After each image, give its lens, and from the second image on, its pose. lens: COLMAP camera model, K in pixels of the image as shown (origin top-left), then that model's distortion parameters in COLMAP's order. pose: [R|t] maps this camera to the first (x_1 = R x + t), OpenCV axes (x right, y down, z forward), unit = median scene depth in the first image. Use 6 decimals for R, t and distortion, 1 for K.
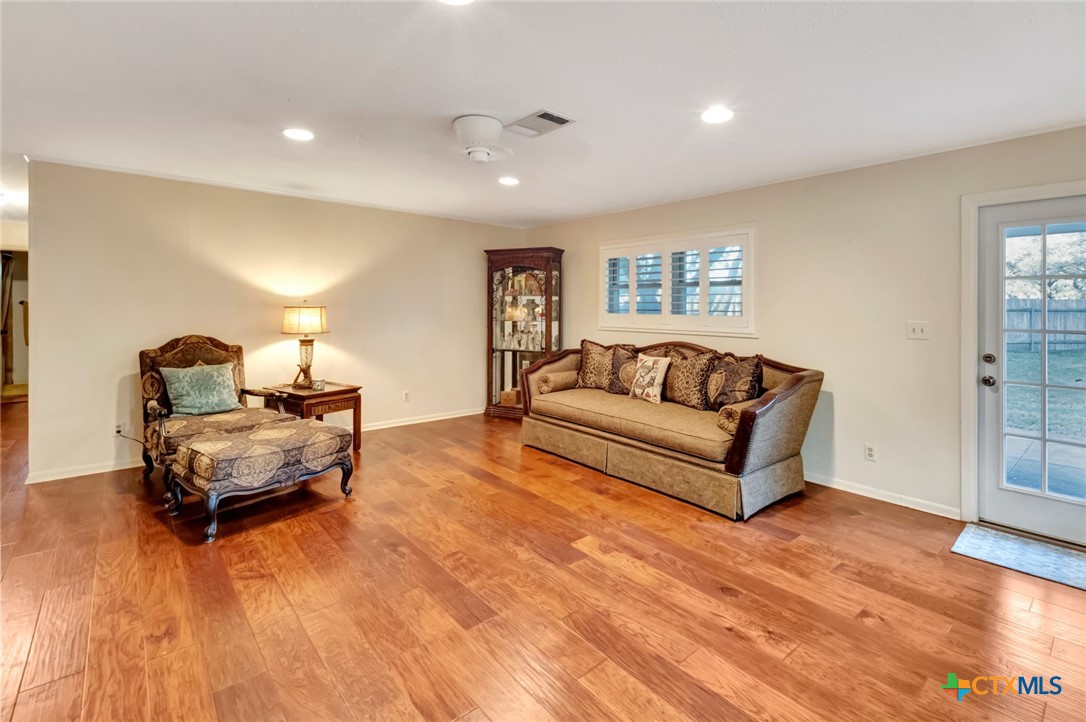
lens RADIAL K [[499.9, 0, 554.1], [0, 499.9, 312.4], [0, 0, 1]] dist [0.003184, -0.000898]
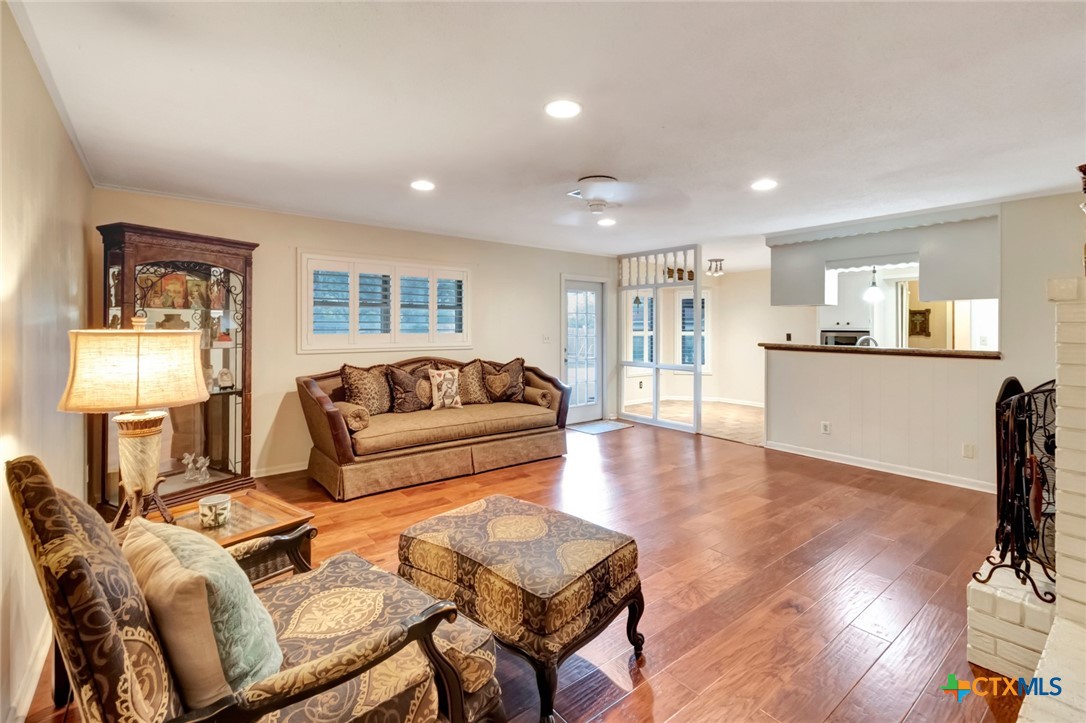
lens RADIAL K [[490.1, 0, 549.5], [0, 490.1, 317.8], [0, 0, 1]] dist [-0.000102, 0.000177]
pose [[0.037891, 0.012038, 0.999209, -1.496494], [0.006248, 0.999905, -0.012283, -0.028621], [-0.999262, 0.006708, 0.037812, 1.154526]]
